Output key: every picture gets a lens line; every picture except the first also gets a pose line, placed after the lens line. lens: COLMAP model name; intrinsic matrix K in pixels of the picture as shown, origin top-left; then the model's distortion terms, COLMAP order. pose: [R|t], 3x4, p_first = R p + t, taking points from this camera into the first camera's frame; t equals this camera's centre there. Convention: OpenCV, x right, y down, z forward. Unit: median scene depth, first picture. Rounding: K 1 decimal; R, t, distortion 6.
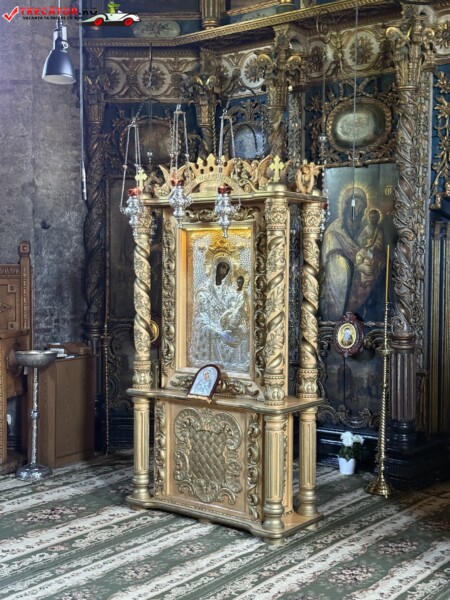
lens RADIAL K [[839.5, 0, 225.3], [0, 839.5, 298.0], [0, 0, 1]] dist [0.123821, 0.000000]
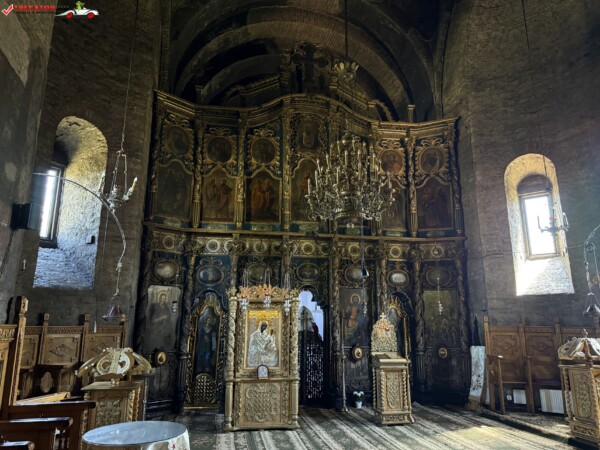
lens RADIAL K [[422.4, 0, 298.1], [0, 422.4, 223.7], [0, 0, 1]] dist [0.056900, -0.066716]
pose [[0.673196, 0.171423, 0.719320, -0.945796], [0.025204, 0.966874, -0.254006, -0.006886], [-0.739035, 0.189126, 0.646575, -0.022452]]
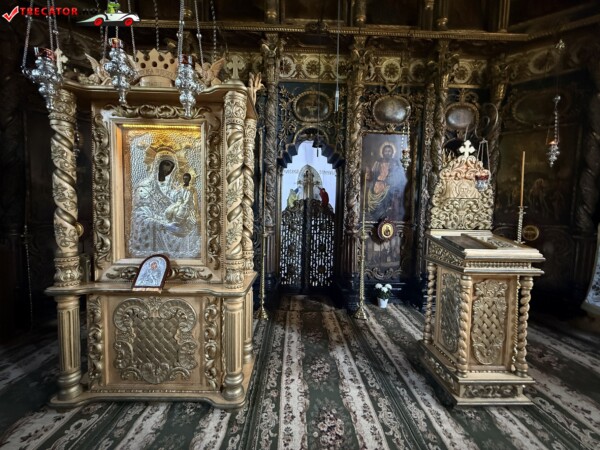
lens RADIAL K [[238.8, 0, 299.3], [0, 238.8, 225.4], [0, 0, 1]] dist [0.000546, -0.000236]
pose [[0.782629, -0.023455, 0.622046, -0.061803], [0.009962, 0.999634, 0.025159, 0.035544], [-0.622408, -0.013494, 0.782576, 0.635175]]
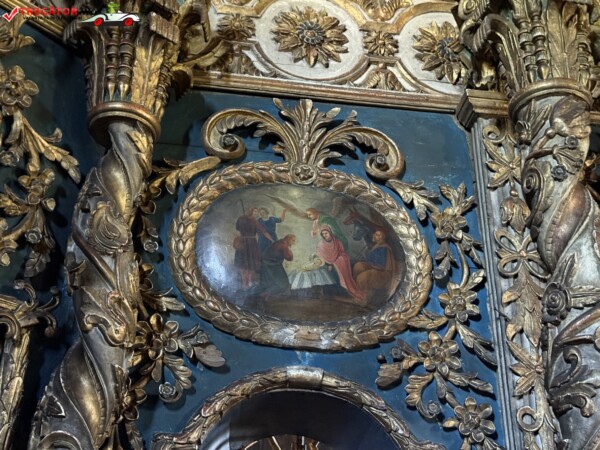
lens RADIAL K [[839.5, 0, 296.8], [0, 839.5, 219.4], [0, 0, 1]] dist [0.123821, 0.000000]
pose [[0.686292, 0.361568, 0.631088, -0.180088], [0.027972, 0.853920, -0.519652, -0.073111], [-0.726788, 0.374286, 0.575924, 1.129466]]
